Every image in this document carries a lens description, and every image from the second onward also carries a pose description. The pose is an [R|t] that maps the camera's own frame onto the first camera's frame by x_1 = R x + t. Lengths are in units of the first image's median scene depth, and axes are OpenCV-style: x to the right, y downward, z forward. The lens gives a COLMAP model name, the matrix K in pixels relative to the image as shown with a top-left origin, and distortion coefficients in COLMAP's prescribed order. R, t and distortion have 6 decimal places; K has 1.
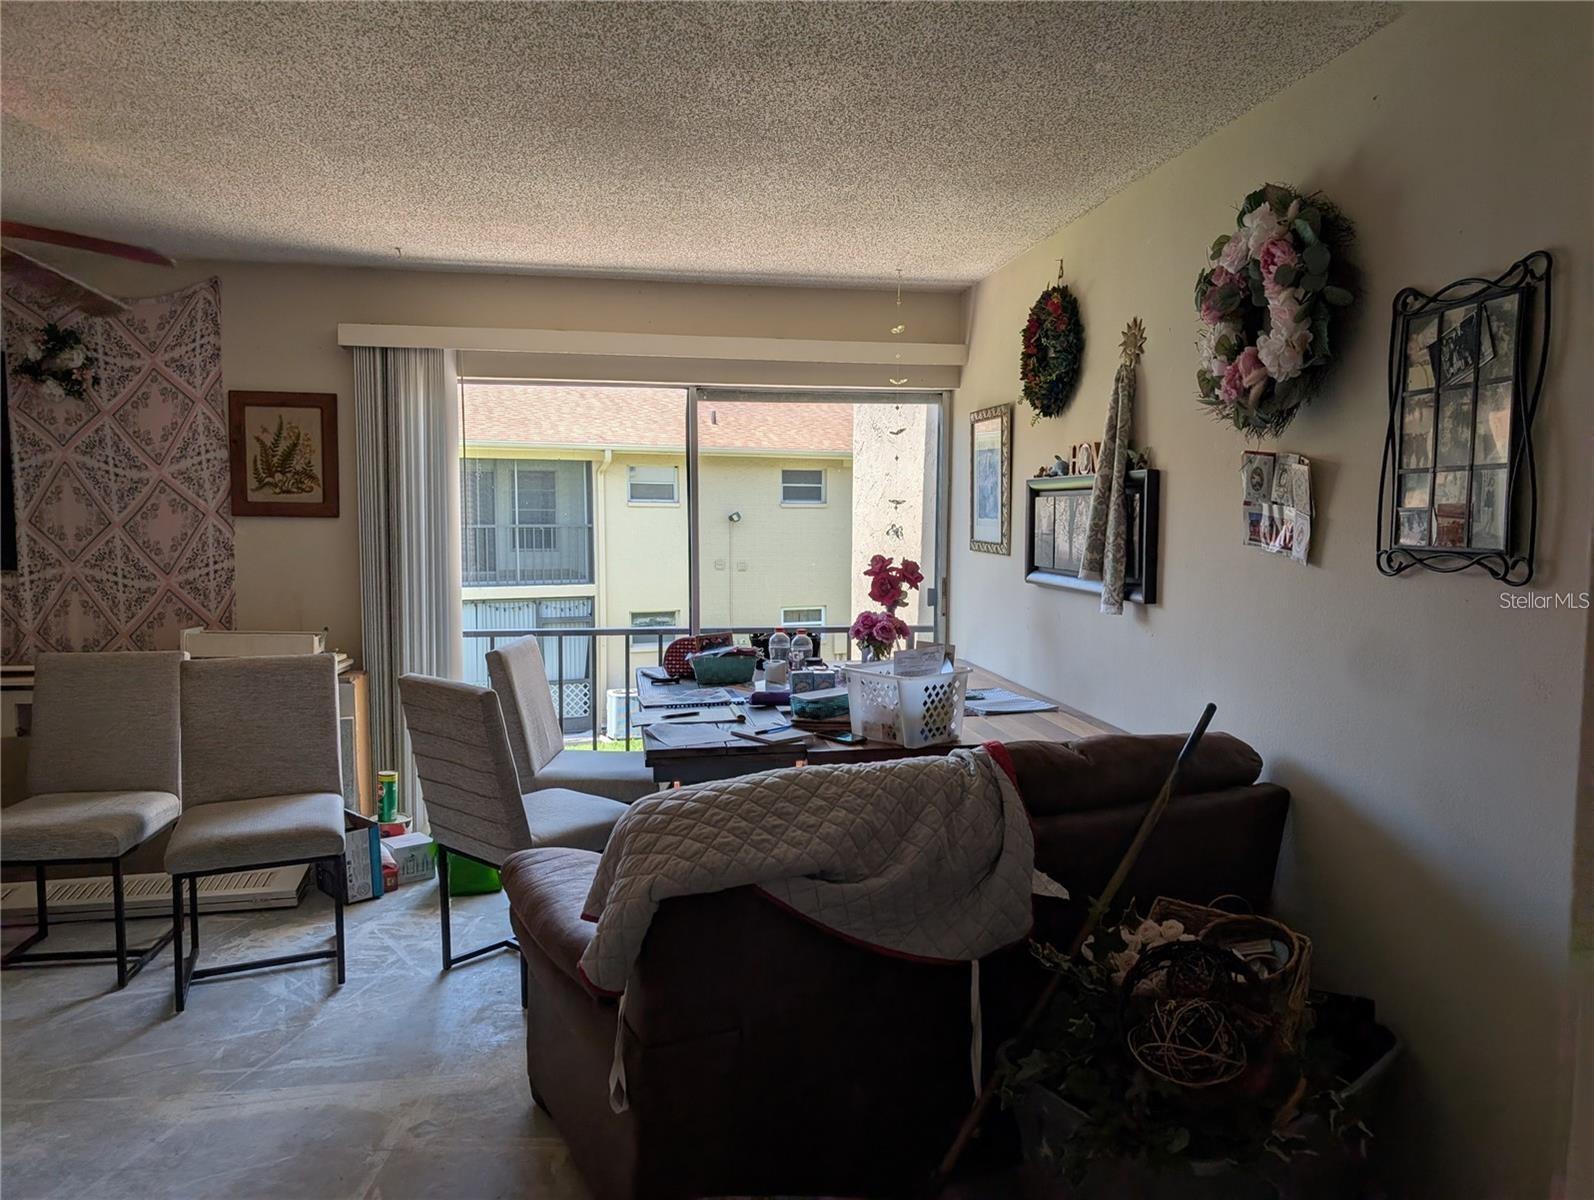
lens RADIAL K [[1146.9, 0, 821.8], [0, 1146.9, 604.4], [0, 0, 1]] dist [0.038233, -0.033333]
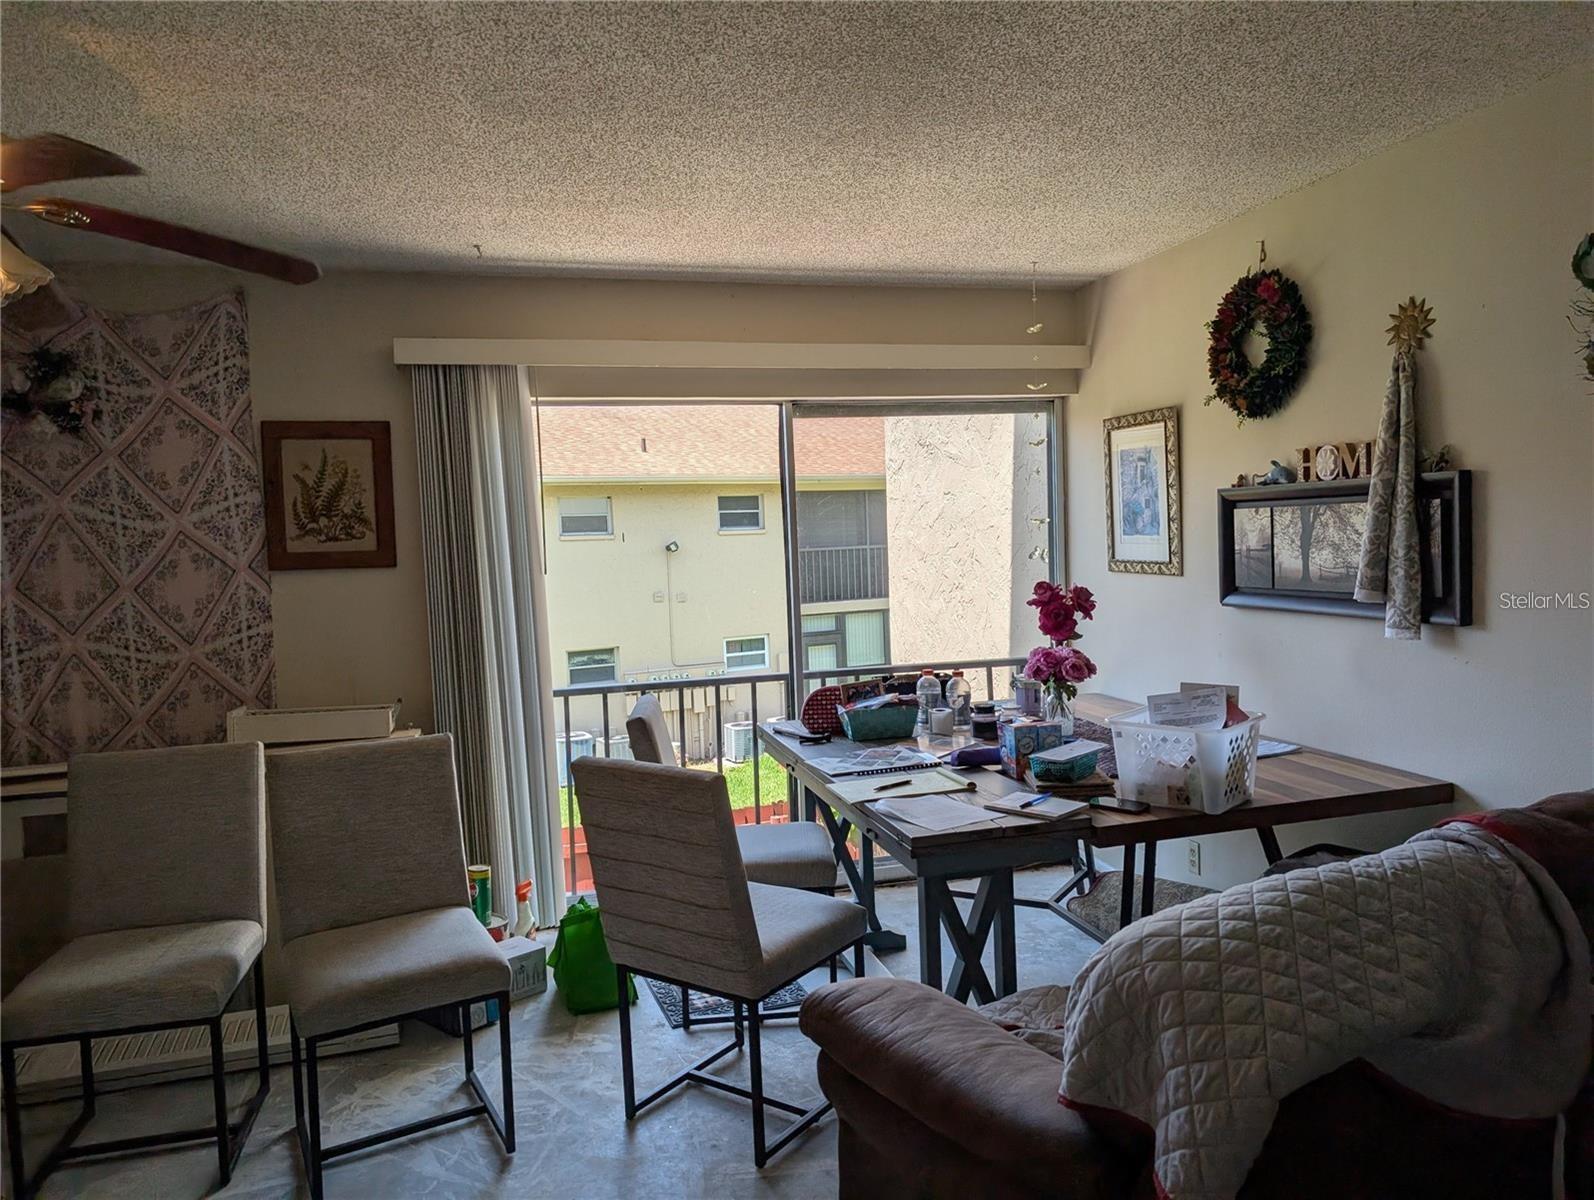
lens RADIAL K [[1146.9, 0, 822.7], [0, 1146.9, 600.9], [0, 0, 1]] dist [0.038233, -0.033333]
pose [[0.994443, -0.046653, 0.094377, -0.196760], [0.048910, 0.998567, -0.021741, -0.017488], [-0.093227, 0.026236, 0.995299, 0.135141]]
